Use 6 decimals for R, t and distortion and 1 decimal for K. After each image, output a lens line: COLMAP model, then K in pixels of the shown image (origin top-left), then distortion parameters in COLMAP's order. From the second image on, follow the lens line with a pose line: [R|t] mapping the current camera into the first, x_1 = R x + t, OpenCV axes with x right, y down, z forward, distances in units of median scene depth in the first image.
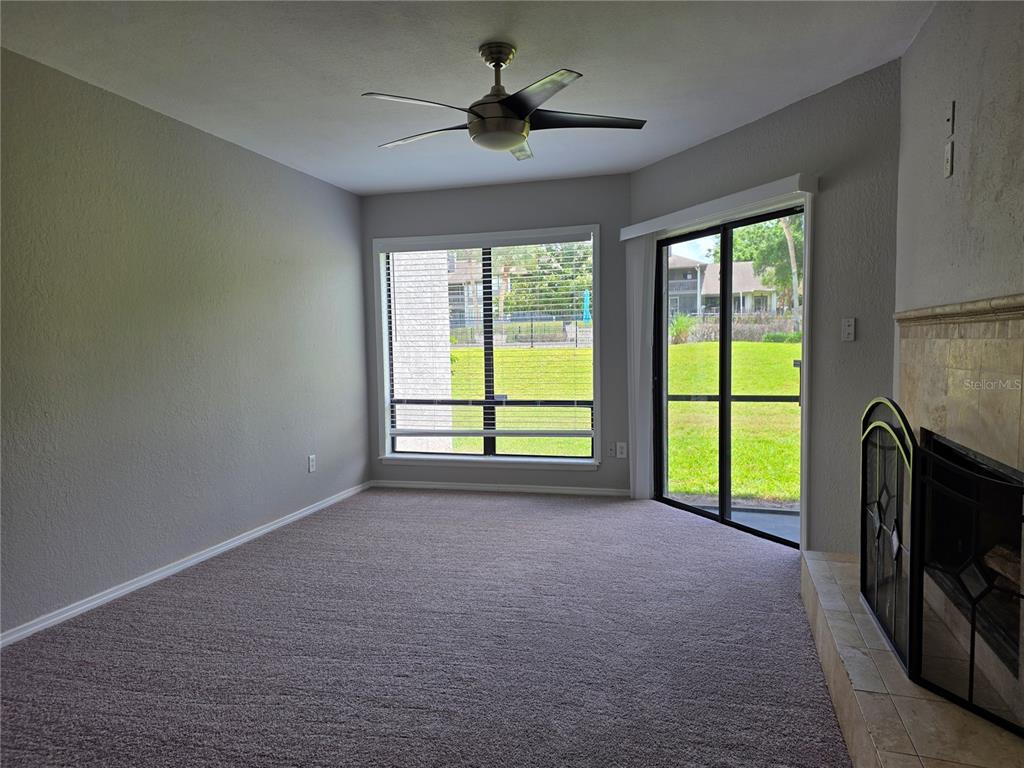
lens RADIAL K [[672.6, 0, 506.1], [0, 672.6, 389.0], [0, 0, 1]] dist [0.074396, -0.052174]
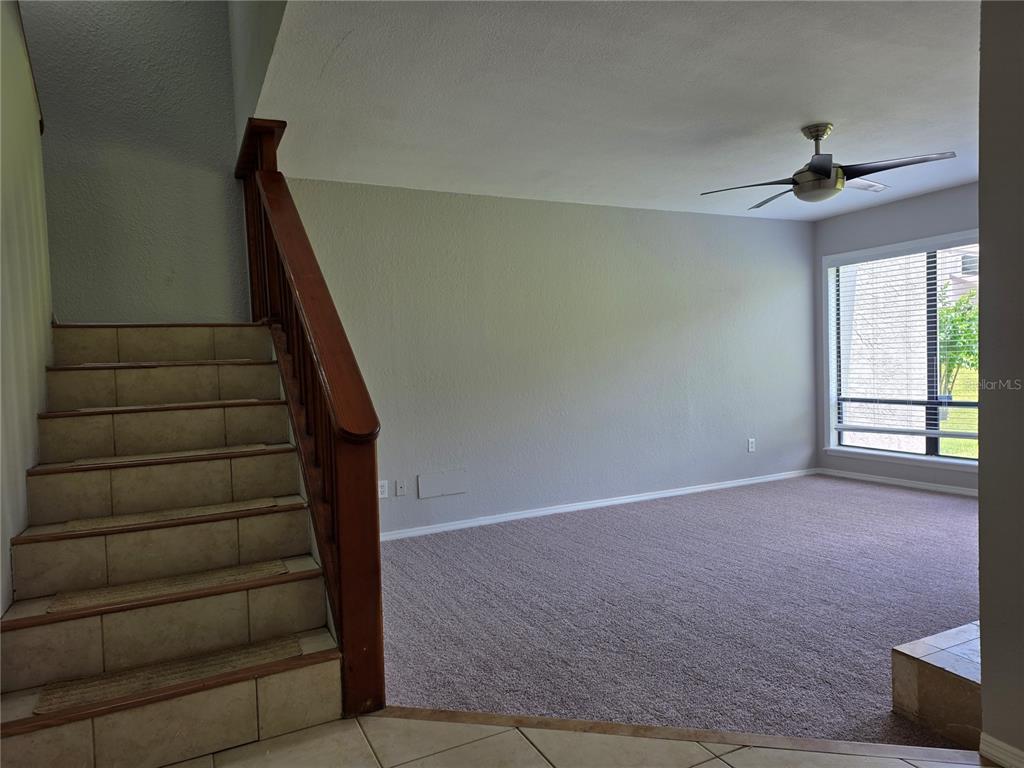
lens RADIAL K [[672.6, 0, 513.2], [0, 672.6, 388.7], [0, 0, 1]] dist [0.074396, -0.052174]
pose [[0.686605, 0.020335, -0.726746, 0.294375], [-0.021821, 0.999735, 0.007357, 0.004555], [0.726703, 0.010807, 0.686867, -0.173366]]
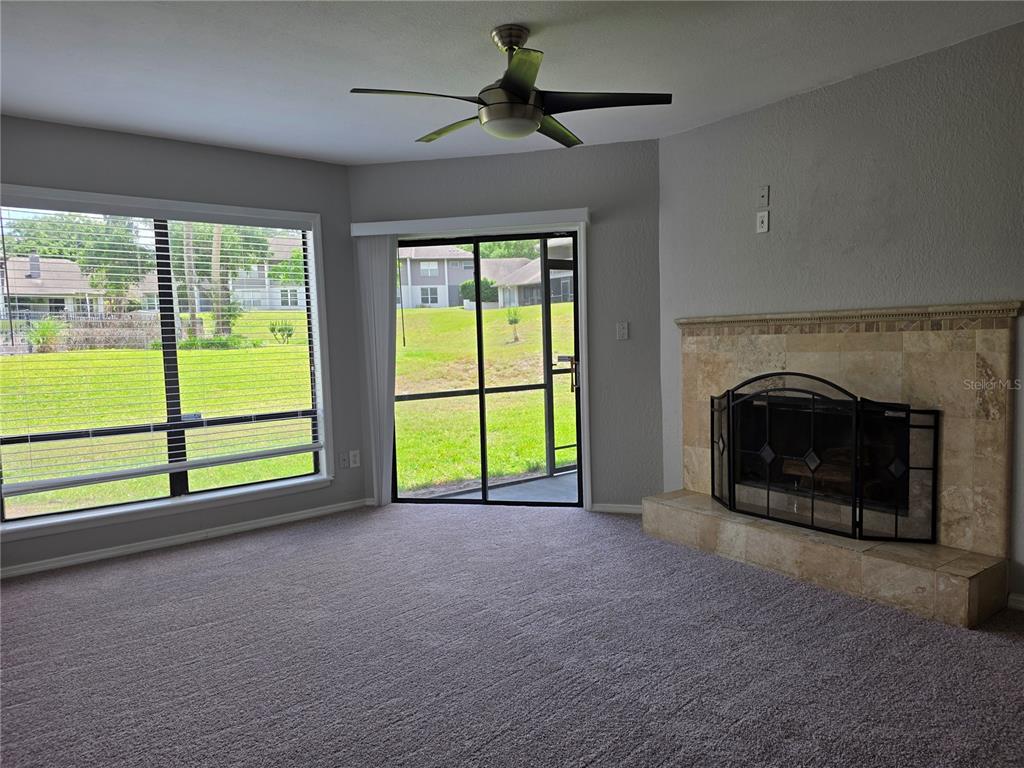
lens RADIAL K [[672.6, 0, 518.1], [0, 672.6, 387.3], [0, 0, 1]] dist [0.074396, -0.052174]
pose [[0.573567, -0.059917, 0.816965, -0.428179], [0.072332, 0.997130, 0.022349, -0.012464], [-0.815959, 0.046274, 0.576255, 0.245523]]
